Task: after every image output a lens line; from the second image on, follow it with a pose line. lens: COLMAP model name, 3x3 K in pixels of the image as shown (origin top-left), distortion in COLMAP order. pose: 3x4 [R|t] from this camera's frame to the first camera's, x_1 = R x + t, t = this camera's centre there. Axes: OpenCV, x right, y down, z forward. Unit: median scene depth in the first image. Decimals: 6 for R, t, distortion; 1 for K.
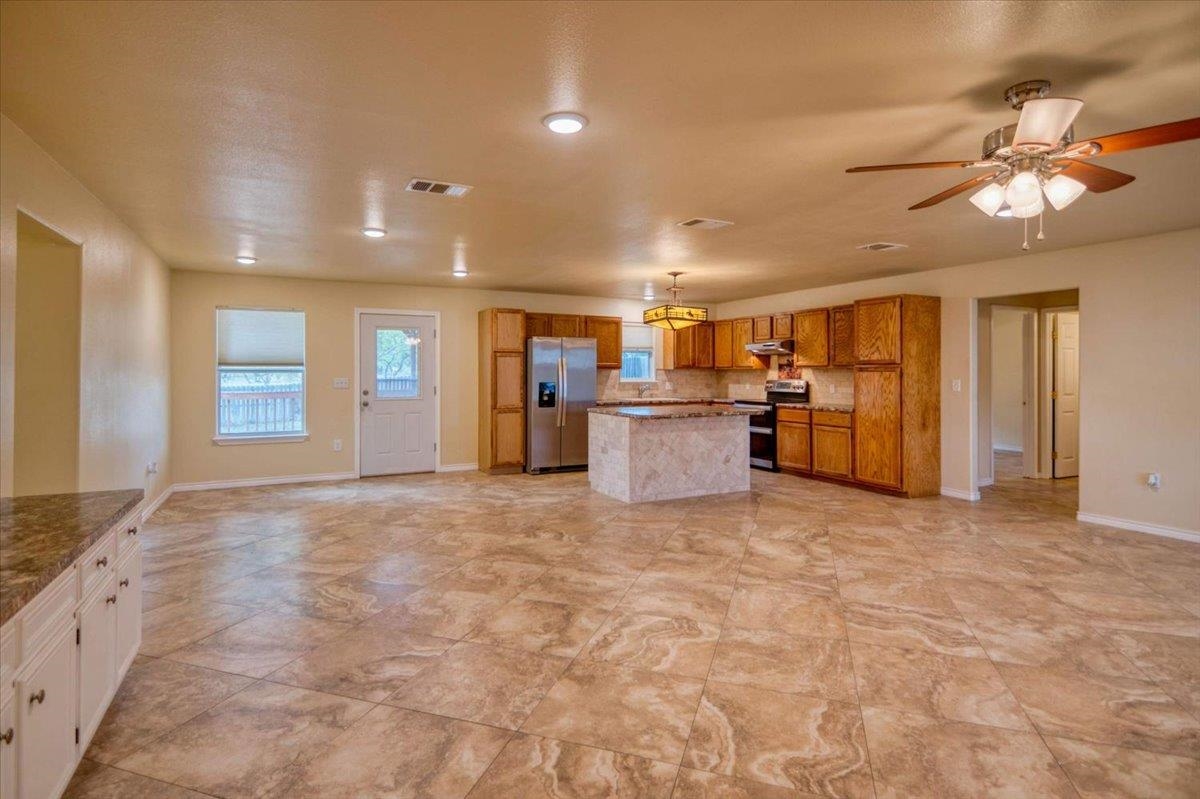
lens RADIAL K [[615.4, 0, 582.7], [0, 615.4, 372.2], [0, 0, 1]] dist [0.013971, -0.006090]
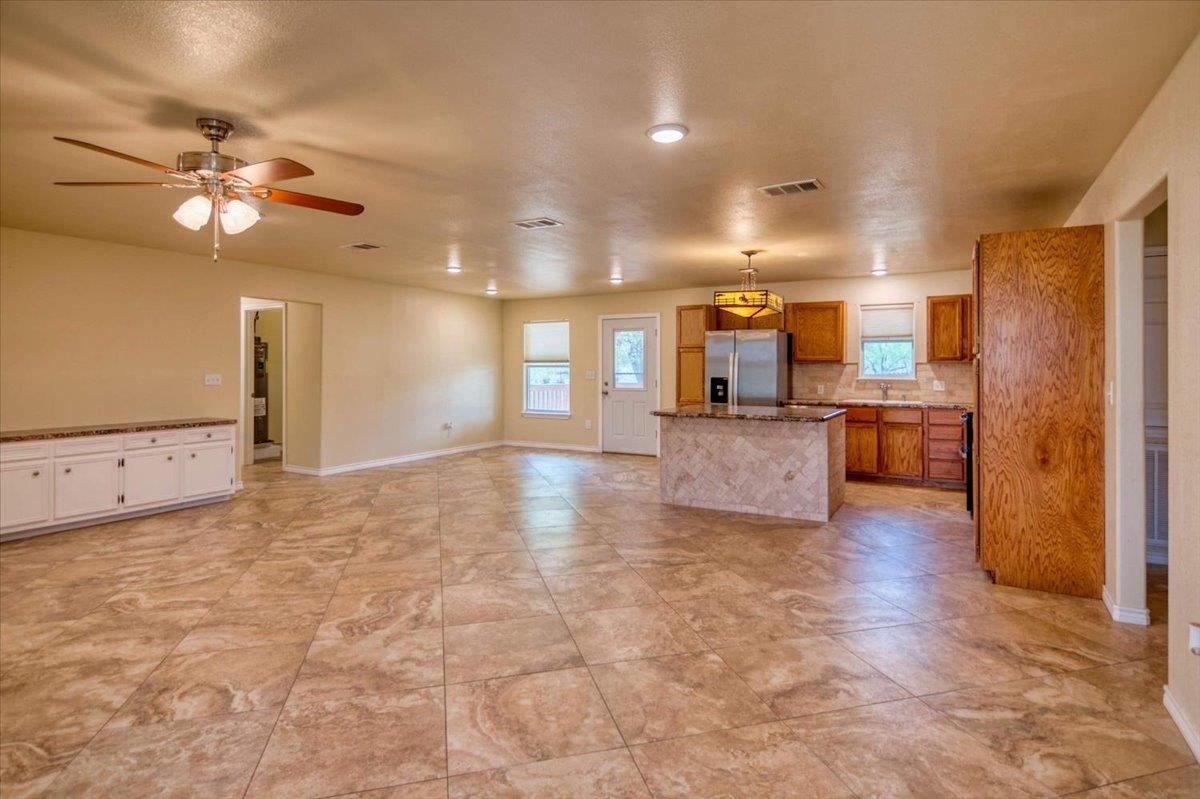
lens RADIAL K [[615.4, 0, 592.9], [0, 615.4, 366.9], [0, 0, 1]] dist [0.013971, -0.006090]
pose [[0.559309, -0.000547, -0.828959, 0.759317], [-0.000041, 1.000000, -0.000688, 0.000436], [0.828959, 0.000419, 0.559309, 0.342150]]
